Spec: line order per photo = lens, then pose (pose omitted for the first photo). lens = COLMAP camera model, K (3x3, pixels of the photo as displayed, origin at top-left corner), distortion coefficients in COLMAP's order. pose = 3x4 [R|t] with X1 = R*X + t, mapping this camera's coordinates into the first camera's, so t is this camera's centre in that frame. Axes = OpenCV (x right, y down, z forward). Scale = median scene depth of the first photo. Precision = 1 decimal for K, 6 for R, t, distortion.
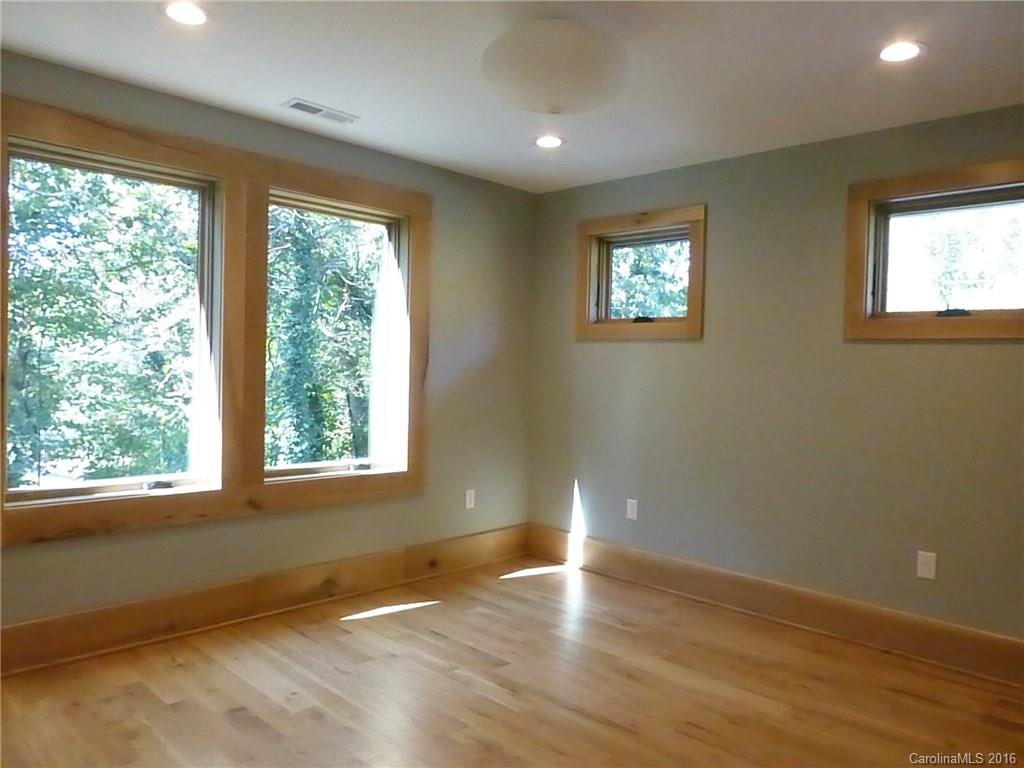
lens RADIAL K [[735.0, 0, 512.0], [0, 735.0, 384.0], [0, 0, 1]] dist [-0.031906, -0.000762]
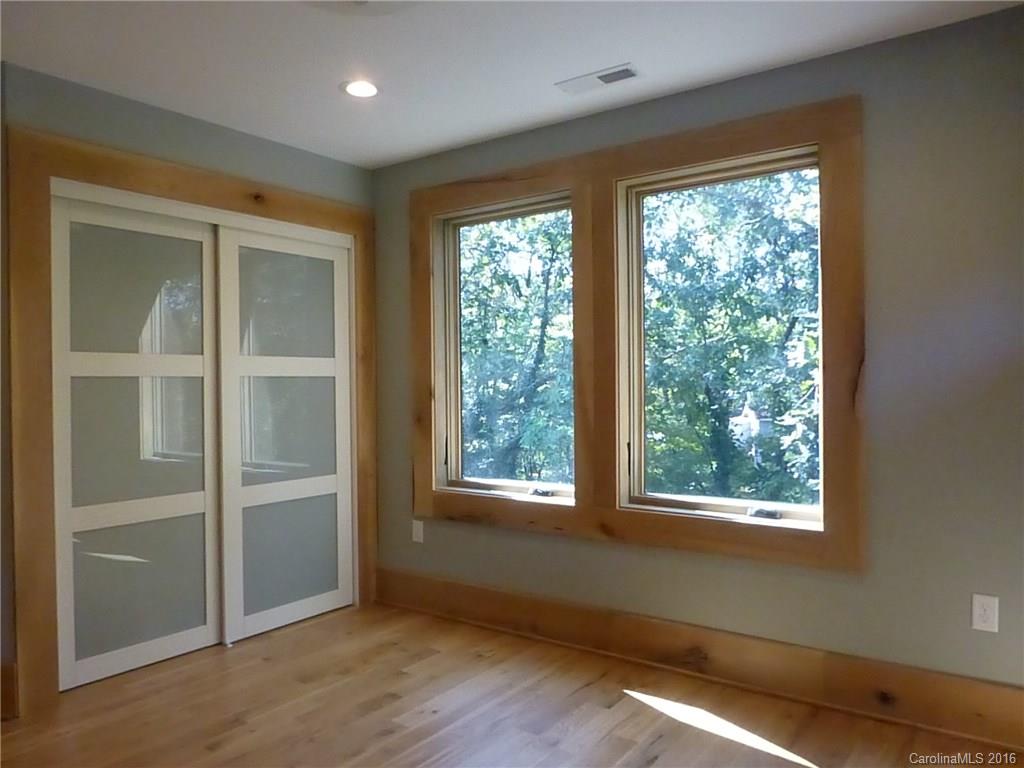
lens RADIAL K [[735.0, 0, 512.0], [0, 735.0, 384.0], [0, 0, 1]] dist [-0.031906, -0.000762]
pose [[0.134612, -0.030240, -0.990437, 0.592124], [-0.010350, 0.999437, -0.031921, 0.015911], [0.990844, 0.014548, 0.134223, 0.828703]]
